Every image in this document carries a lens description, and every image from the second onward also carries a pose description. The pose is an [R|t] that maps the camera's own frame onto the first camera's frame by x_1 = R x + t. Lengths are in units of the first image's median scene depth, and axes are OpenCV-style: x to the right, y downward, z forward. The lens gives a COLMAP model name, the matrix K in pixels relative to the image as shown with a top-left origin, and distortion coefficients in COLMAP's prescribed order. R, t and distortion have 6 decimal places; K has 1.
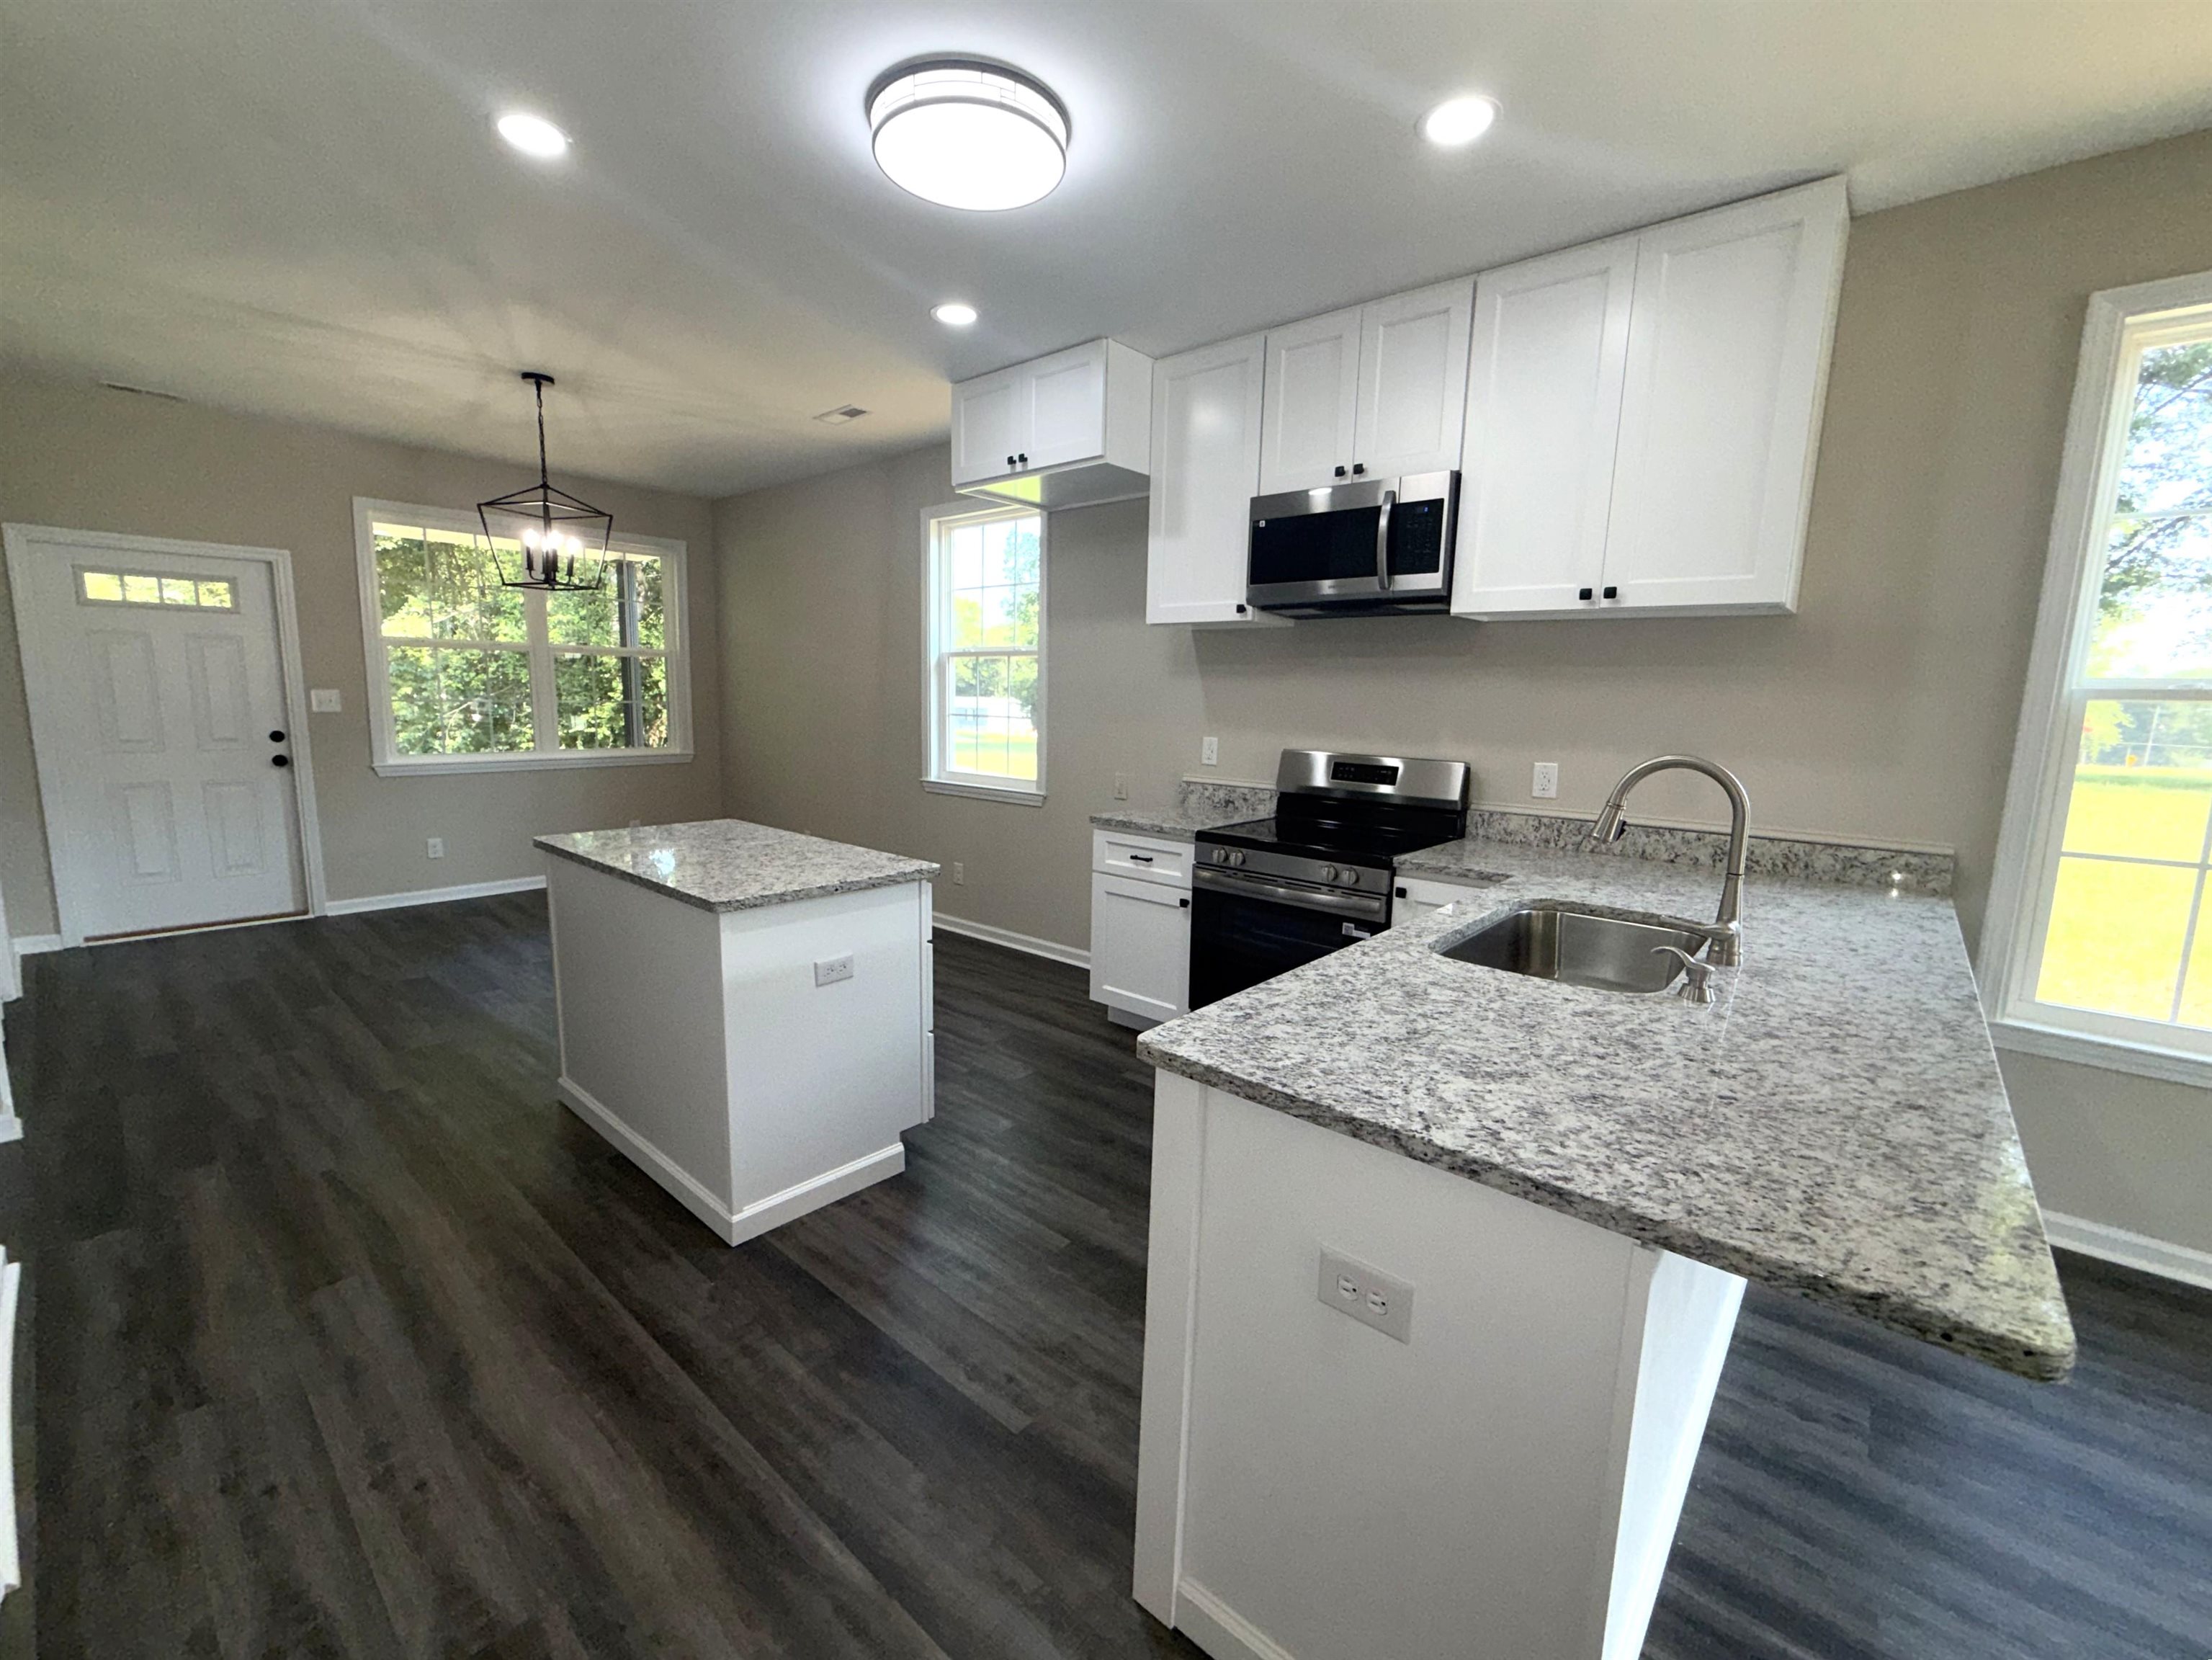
lens RADIAL K [[908.8, 0, 1106.0], [0, 908.8, 830.0], [0, 0, 1]] dist [0.000145, 0.000205]
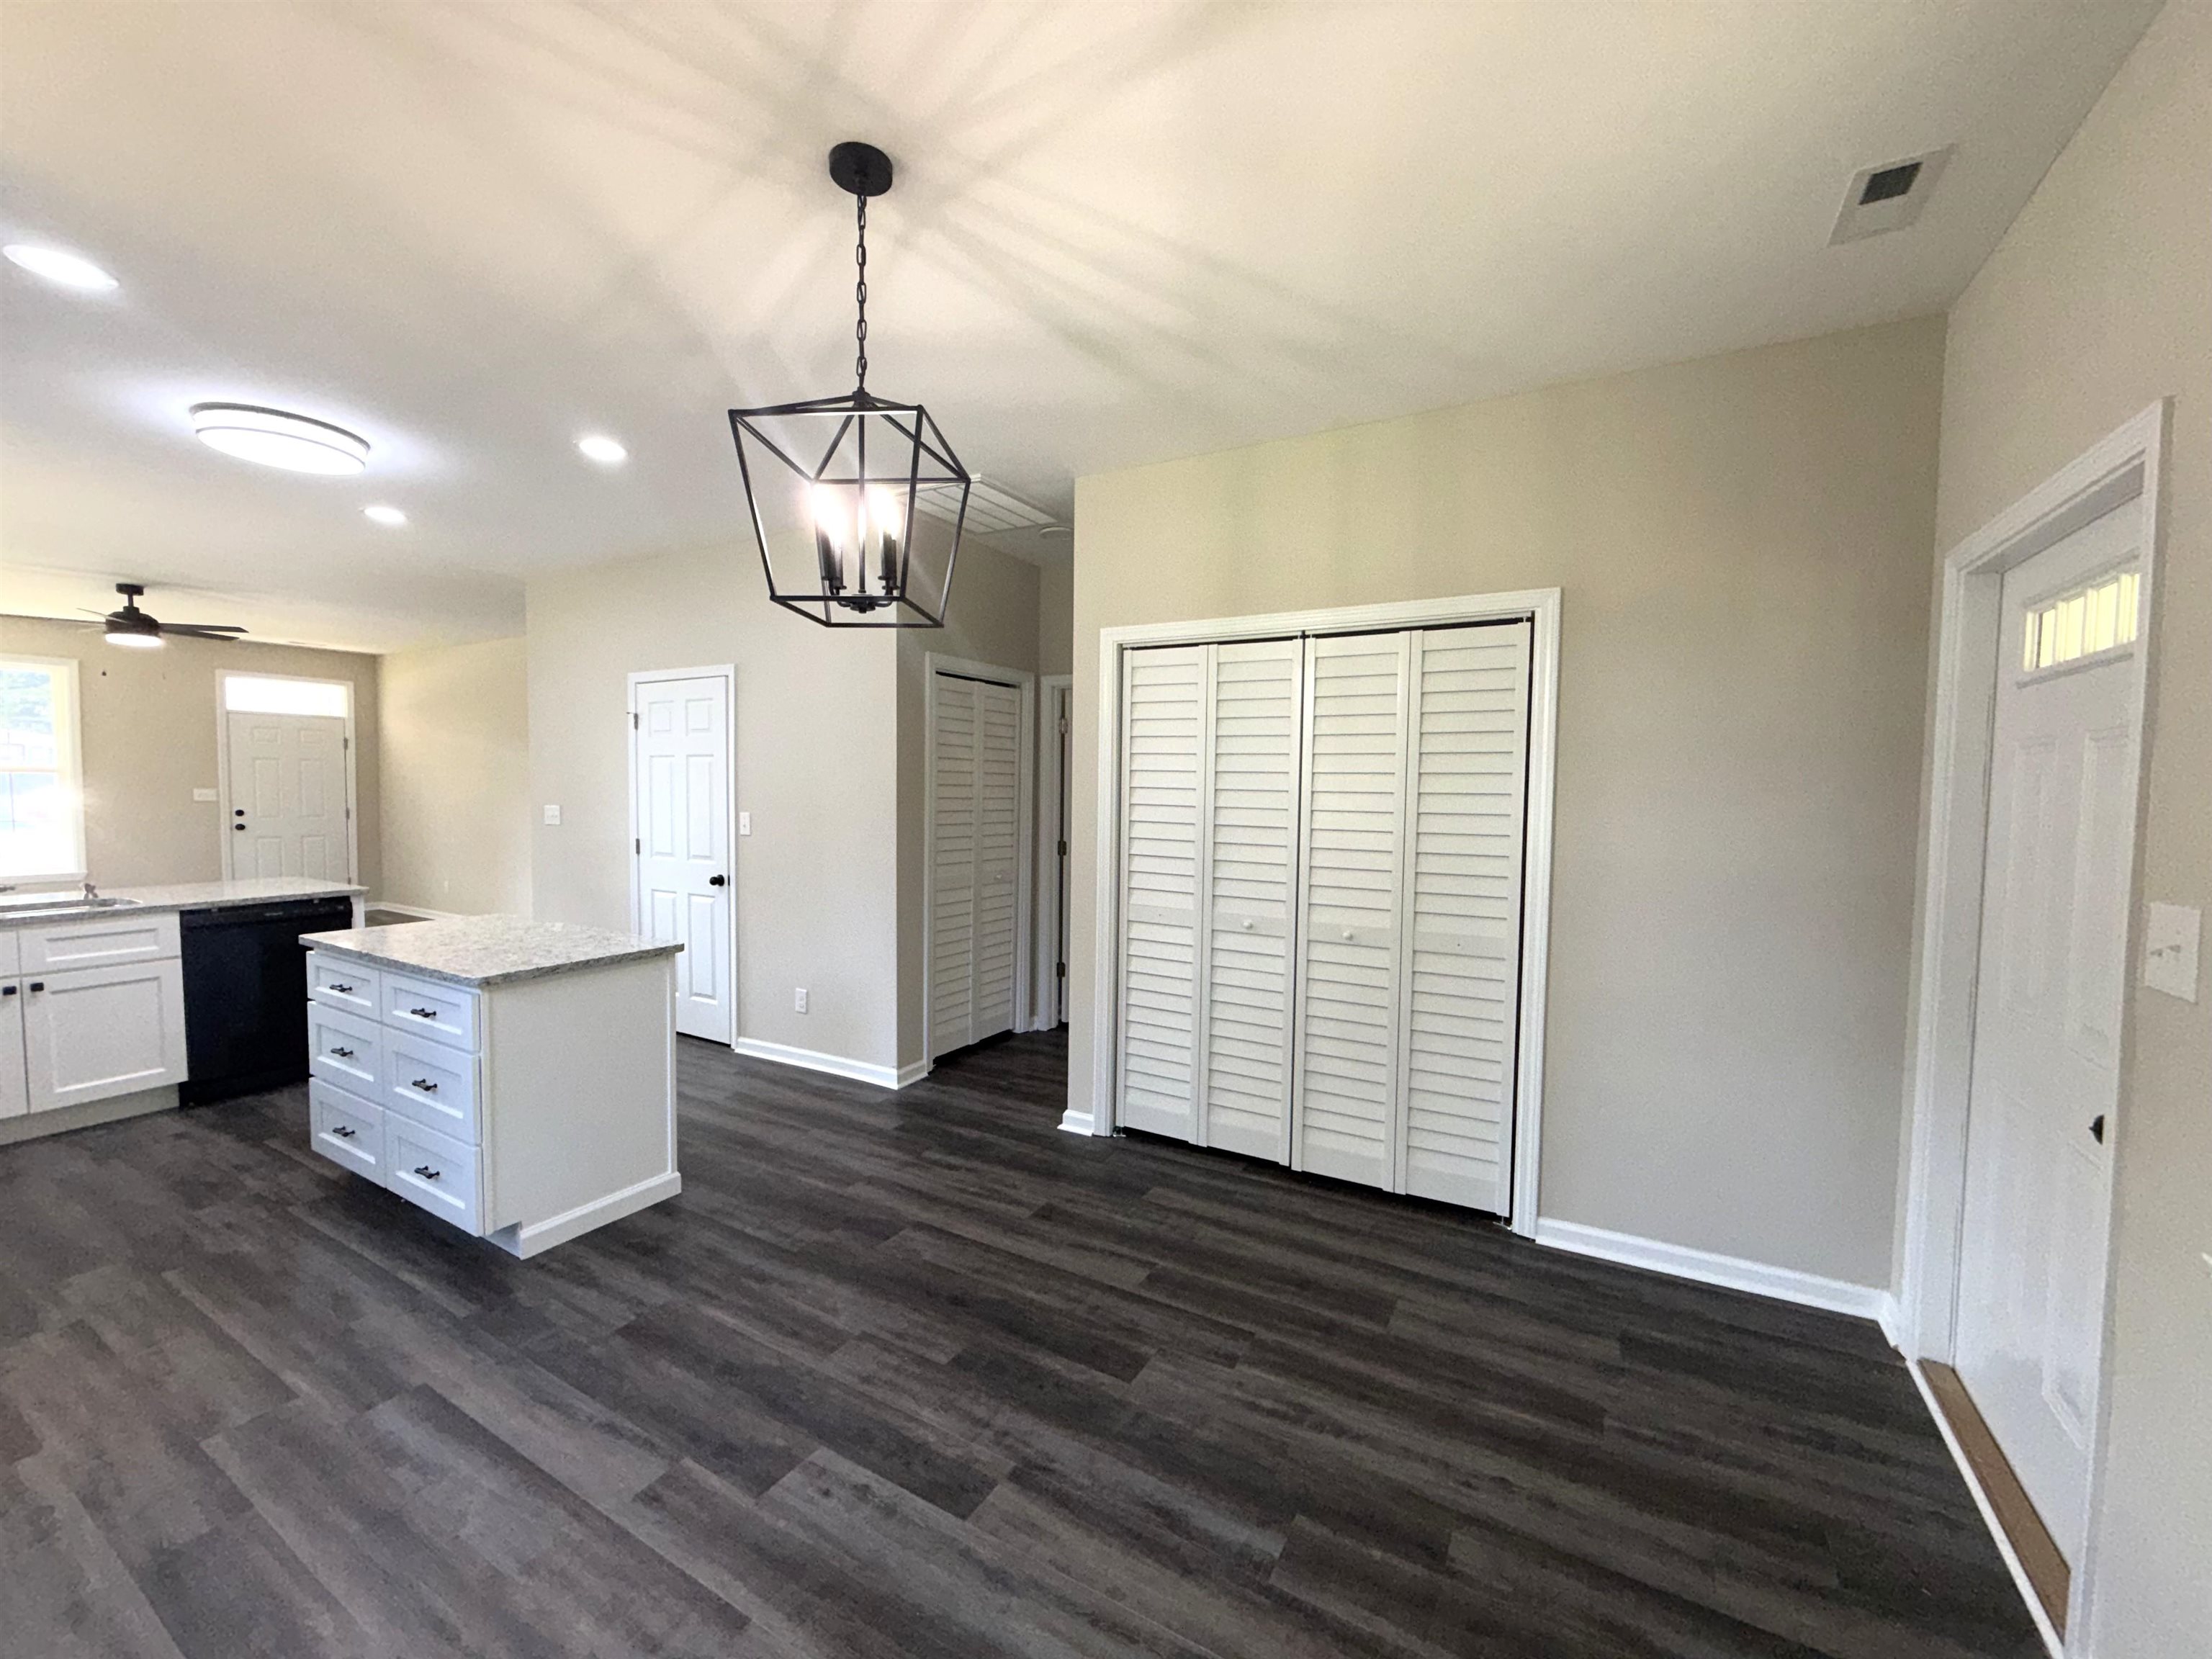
lens RADIAL K [[798.4, 0, 1017.7], [0, 798.4, 821.9], [0, 0, 1]] dist [0.000030, 0.000111]
pose [[-0.985067, -0.028328, -0.169827, -0.736897], [-0.060825, 0.980026, 0.189339, -0.285676], [0.161071, 0.196841, -0.967114, 1.686318]]
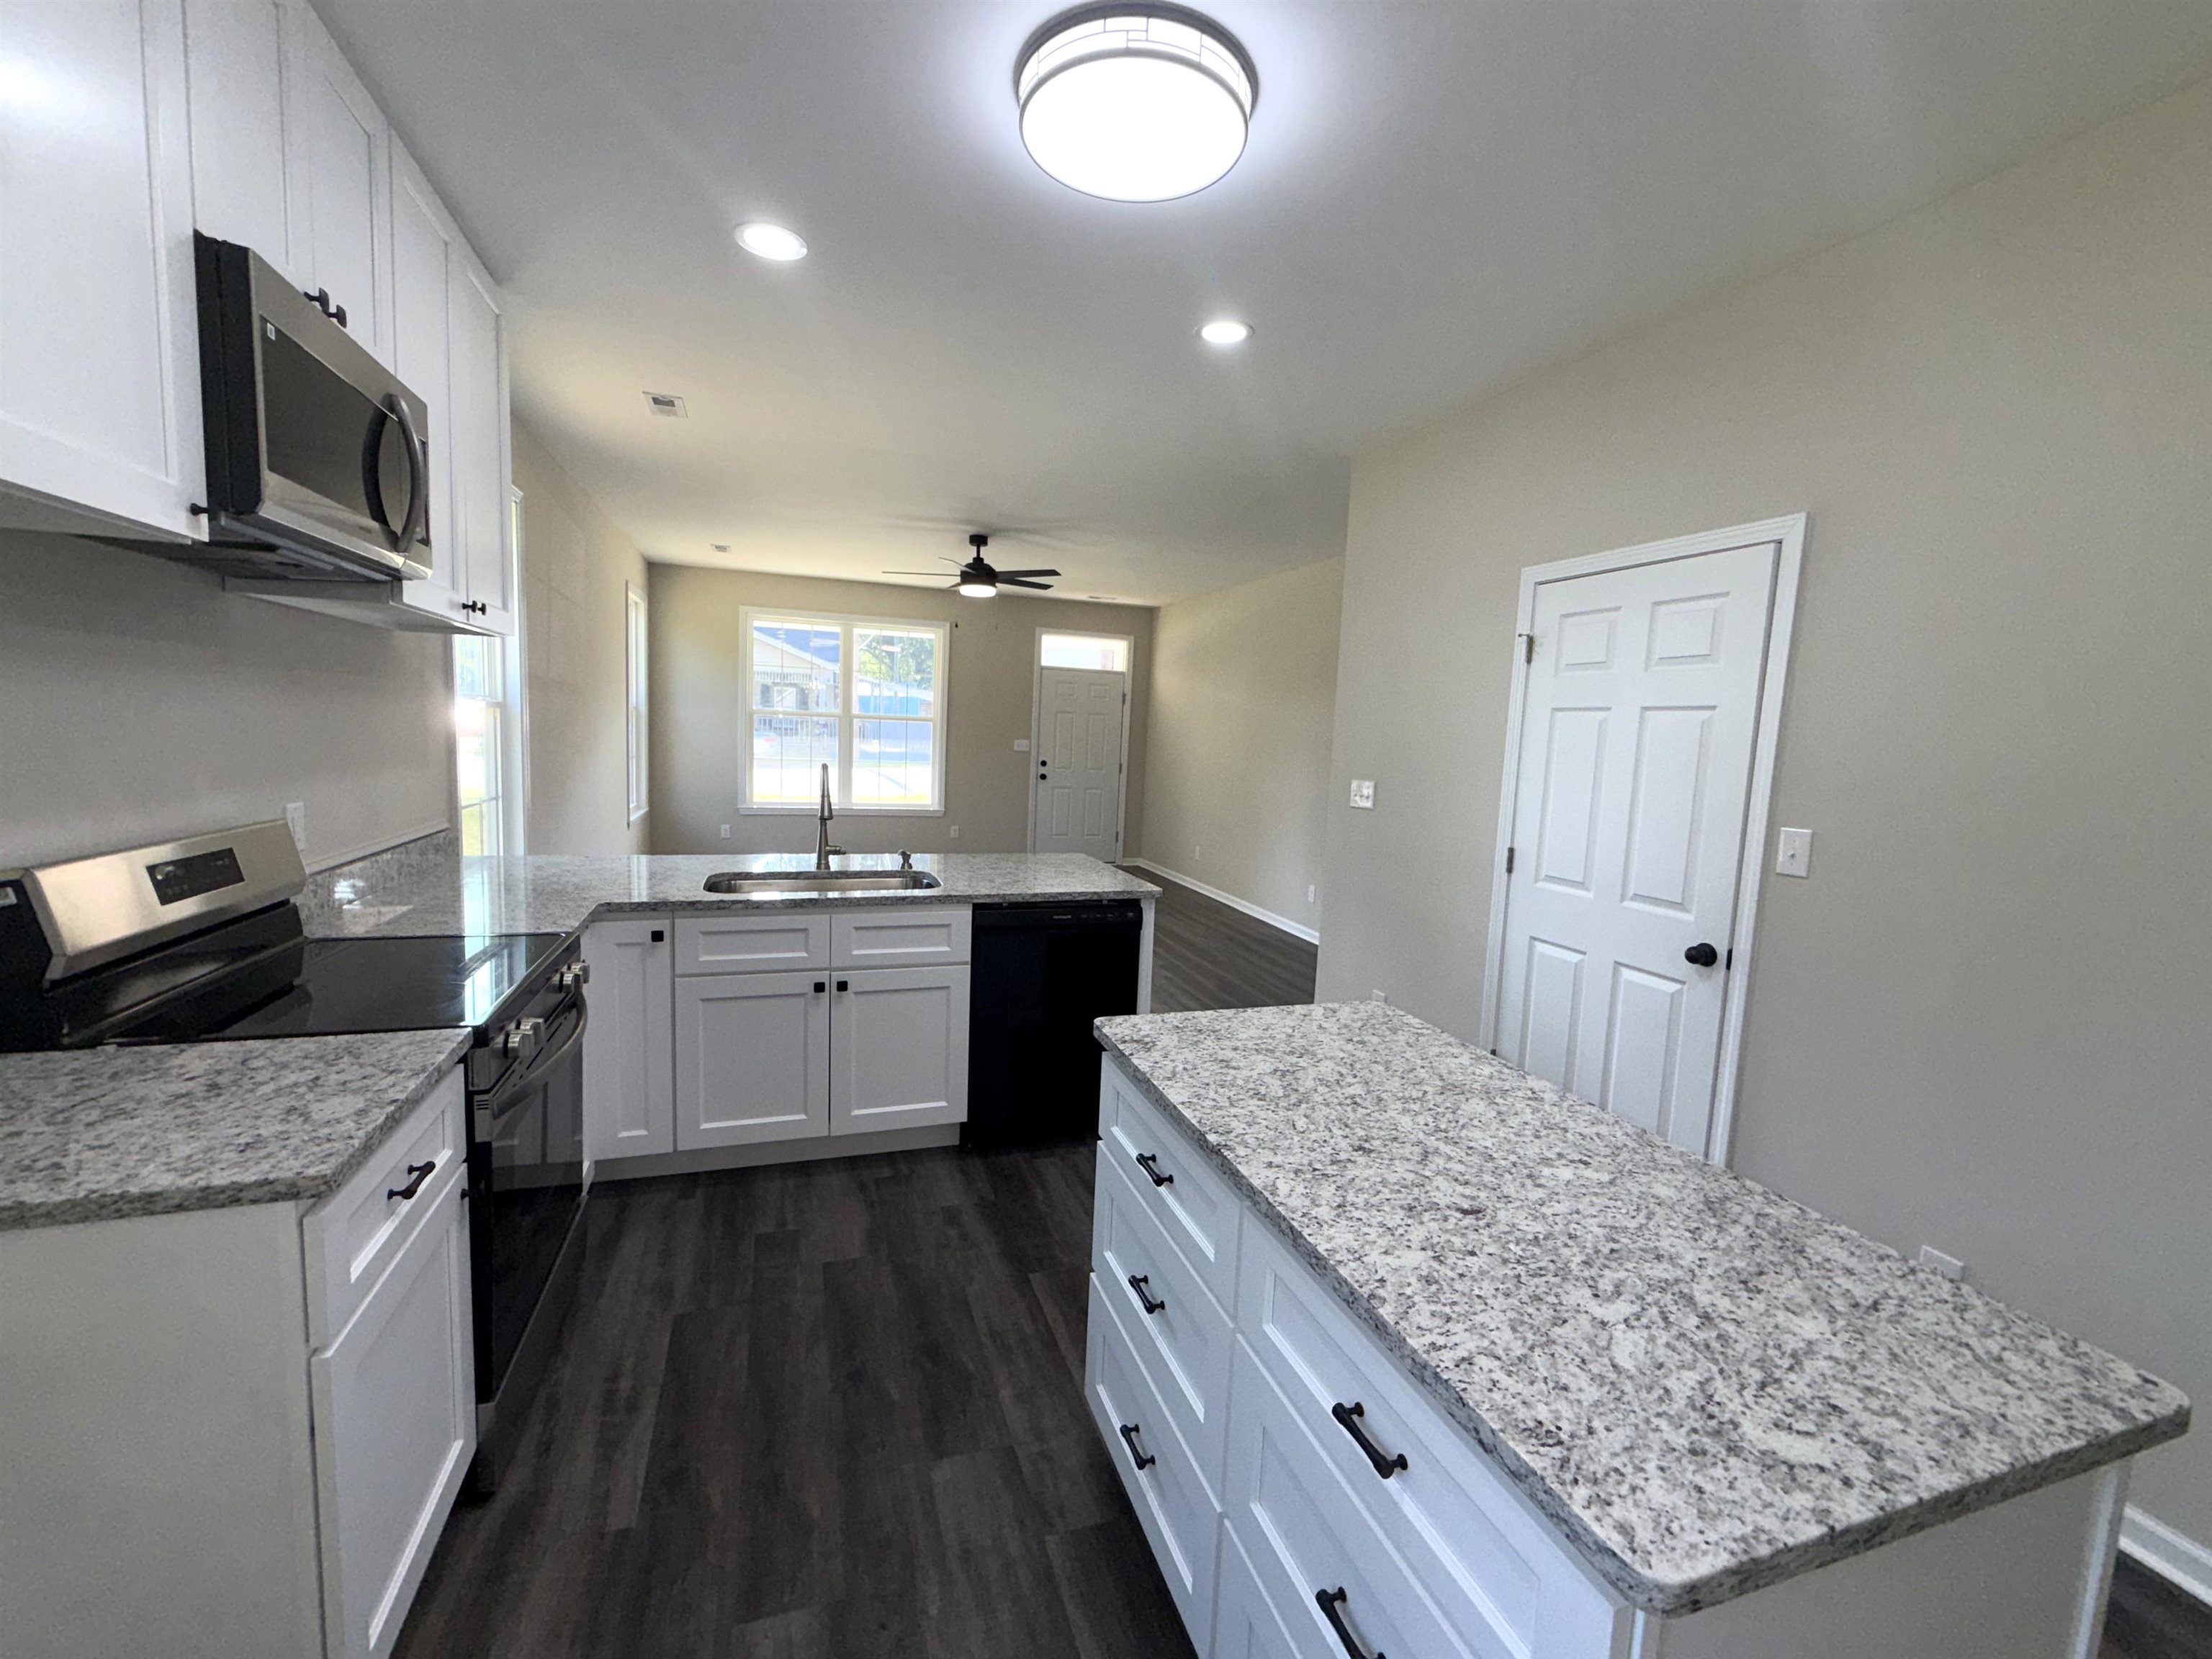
lens RADIAL K [[910.7, 0, 1106.0], [0, 910.7, 829.5], [0, 0, 1]] dist [0.001395, 0.000307]
pose [[-0.855754, -0.119694, 0.503348, -0.429772], [0.010738, 0.968553, 0.248575, -0.210697], [-0.517272, 0.218124, -0.827558, 1.232685]]
